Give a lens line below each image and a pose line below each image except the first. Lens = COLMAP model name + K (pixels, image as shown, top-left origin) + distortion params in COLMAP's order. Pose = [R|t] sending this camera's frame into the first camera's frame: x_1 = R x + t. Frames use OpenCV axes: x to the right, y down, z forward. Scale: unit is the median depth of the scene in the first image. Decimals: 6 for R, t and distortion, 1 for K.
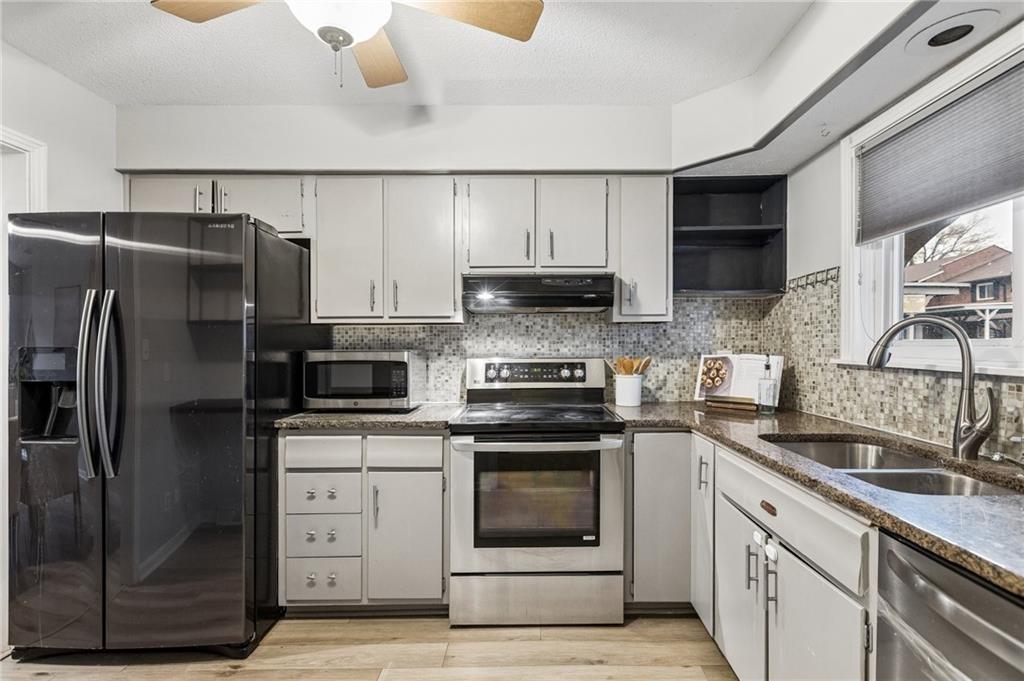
lens RADIAL K [[477.0, 0, 509.0], [0, 477.0, 344.3], [0, 0, 1]] dist [0.002041, 0.000076]
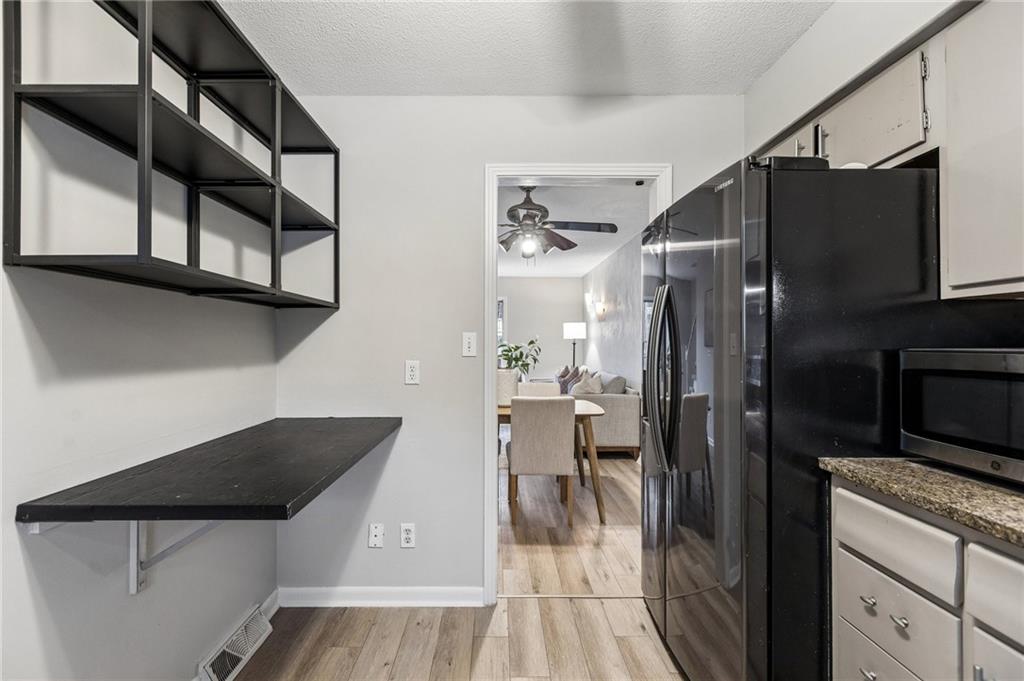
lens RADIAL K [[466.0, 0, 498.2], [0, 466.0, 336.6], [0, 0, 1]] dist [0.001566, -0.000077]
pose [[0.044924, -0.010303, -0.998937, 0.116221], [0.004202, 0.999940, -0.010125, 0.002141], [0.998982, -0.003743, 0.044964, 0.533105]]
